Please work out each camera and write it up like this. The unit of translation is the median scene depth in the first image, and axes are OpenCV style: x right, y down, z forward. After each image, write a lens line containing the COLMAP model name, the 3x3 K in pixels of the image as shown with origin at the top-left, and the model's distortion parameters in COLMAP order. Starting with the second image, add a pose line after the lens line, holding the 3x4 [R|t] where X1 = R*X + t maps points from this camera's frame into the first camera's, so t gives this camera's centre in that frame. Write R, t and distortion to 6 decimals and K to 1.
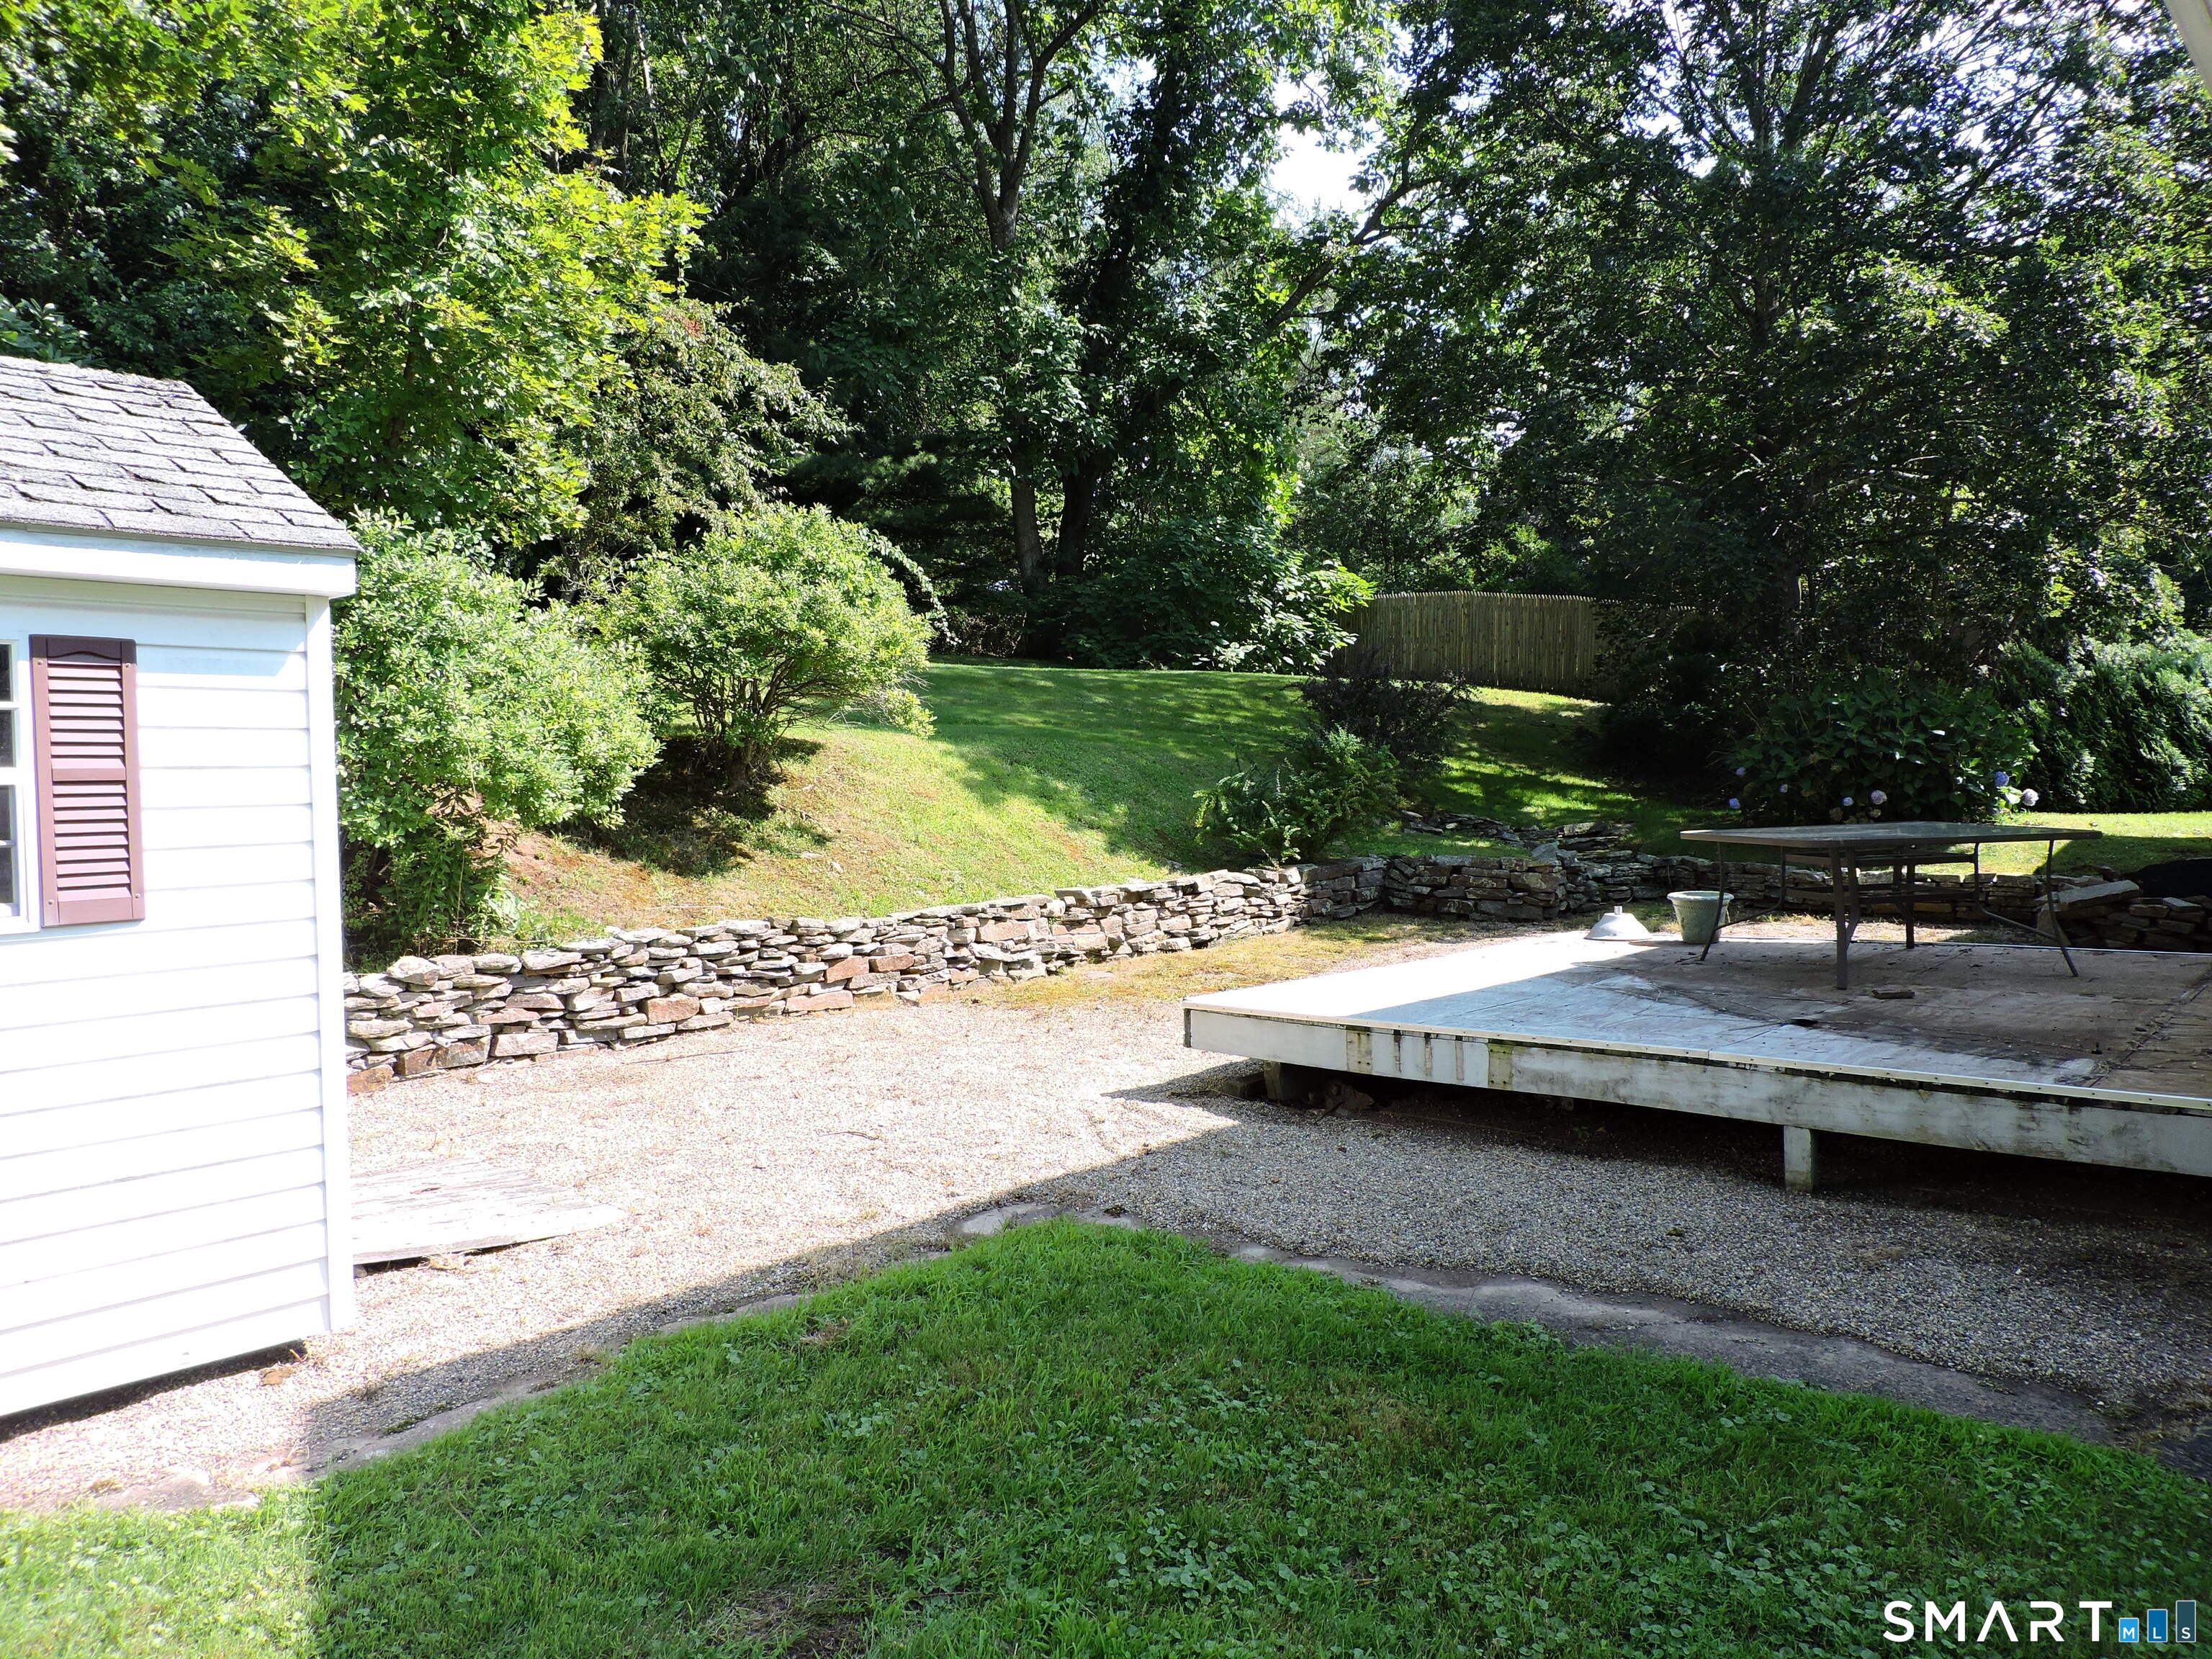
lens RADIAL K [[1562.0, 0, 1106.0], [0, 1562.0, 829.5], [0, 0, 1]] dist [-0.004768, 0.000814]
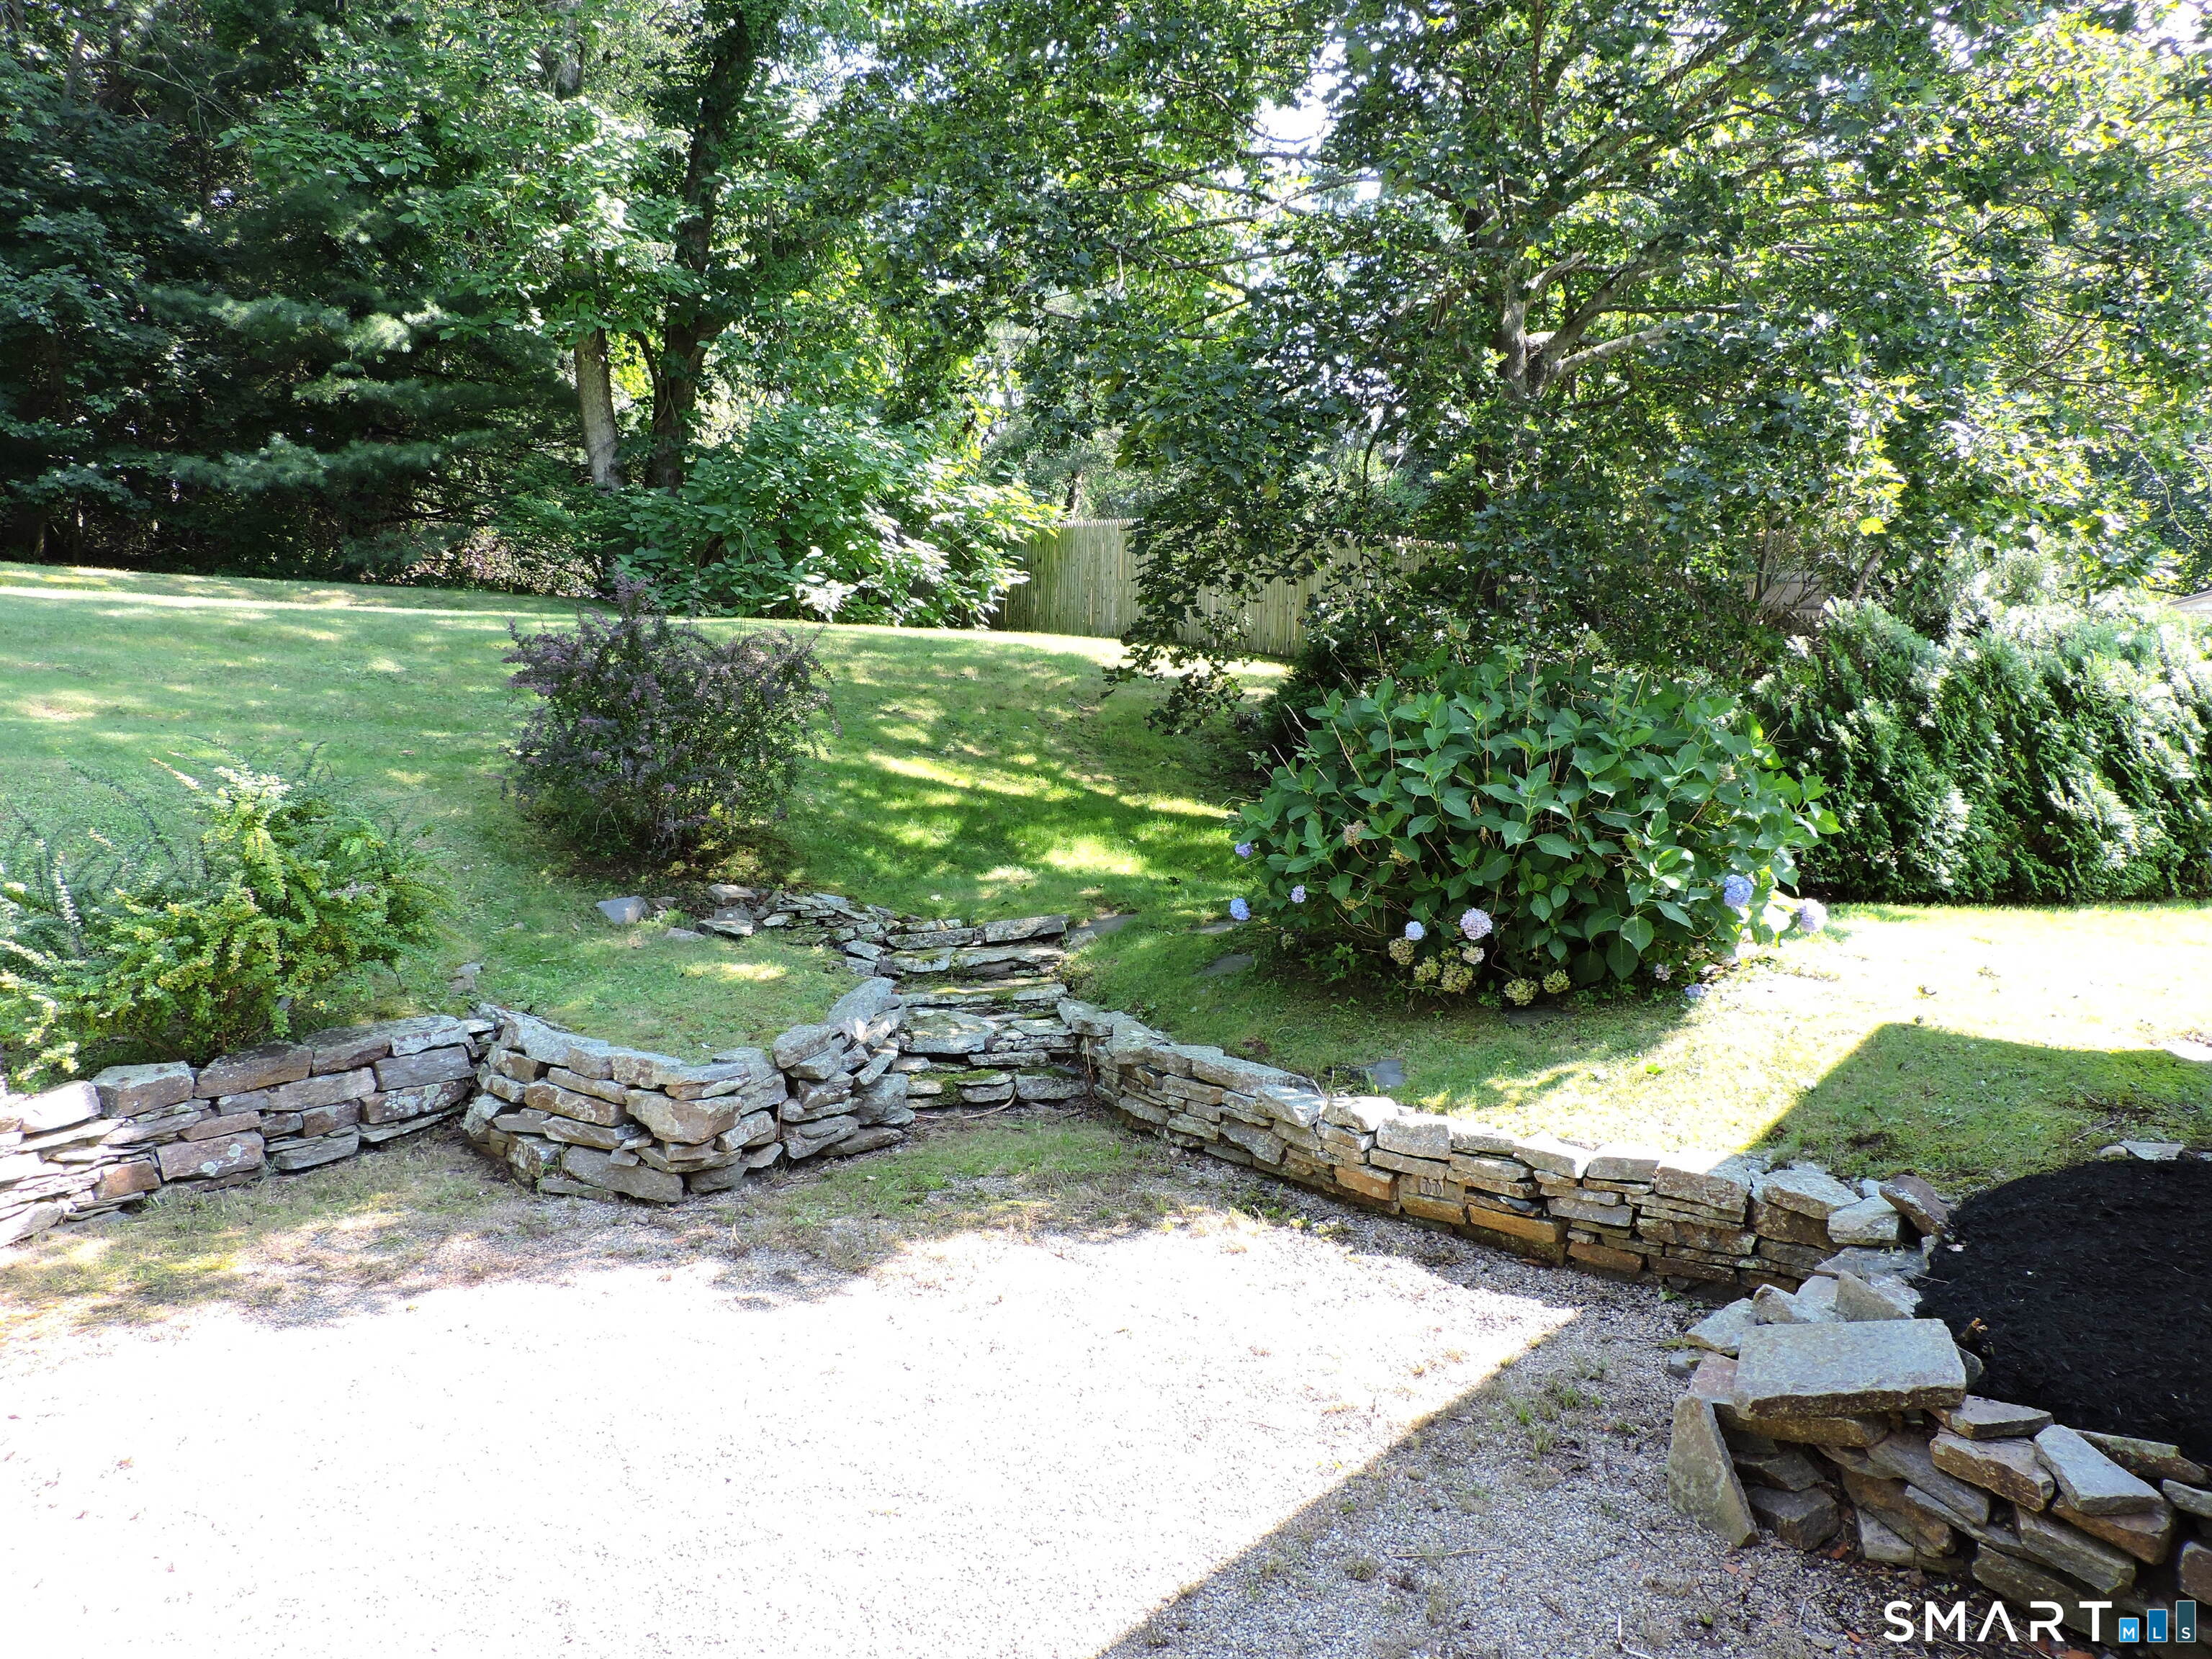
lens RADIAL K [[1562.0, 0, 1106.0], [0, 1562.0, 829.5], [0, 0, 1]] dist [-0.004768, 0.000814]
pose [[0.999078, 0.018655, 0.038669, 0.376358], [-0.019962, 0.999232, 0.033705, -0.063413], [-0.038010, -0.034446, 0.998683, 0.561955]]
